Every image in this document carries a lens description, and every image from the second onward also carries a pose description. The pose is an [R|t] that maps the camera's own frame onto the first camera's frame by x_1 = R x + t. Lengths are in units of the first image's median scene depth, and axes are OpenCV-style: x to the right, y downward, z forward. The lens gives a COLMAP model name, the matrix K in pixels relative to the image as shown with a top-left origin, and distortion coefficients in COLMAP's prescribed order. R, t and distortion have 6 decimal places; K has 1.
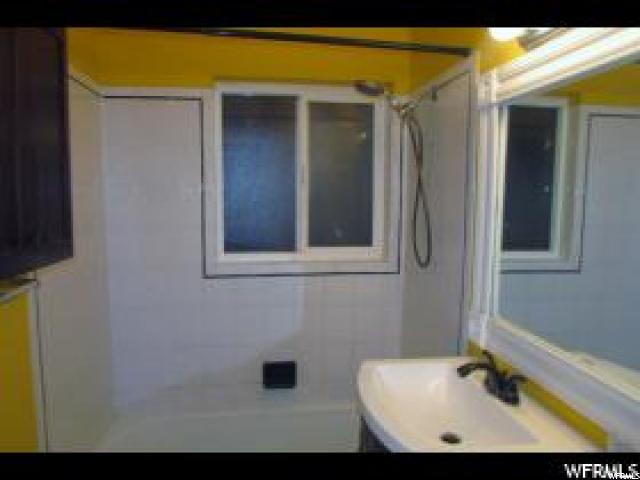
lens RADIAL K [[462.9, 0, 320.0], [0, 462.9, 240.0], [0, 0, 1]] dist [-0.001854, 0.001162]
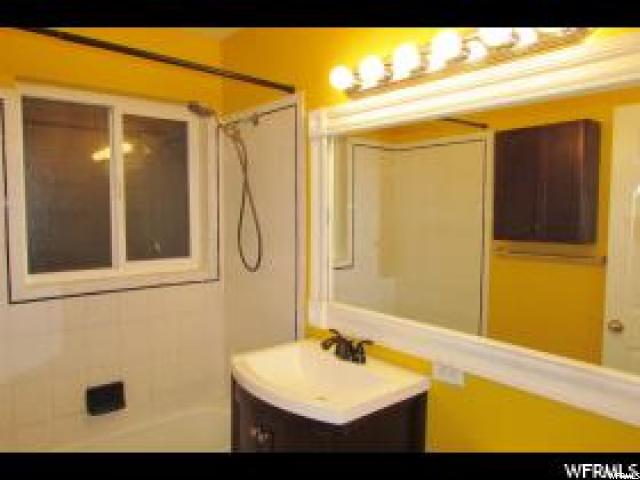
lens RADIAL K [[457.4, 0, 320.0], [0, 457.4, 240.0], [0, 0, 1]] dist [-0.001042, -0.000160]
pose [[0.855254, -0.043913, 0.516345, -0.194279], [0.058095, 0.998247, -0.011329, 0.005217], [-0.514943, 0.039686, 0.856306, -0.040691]]
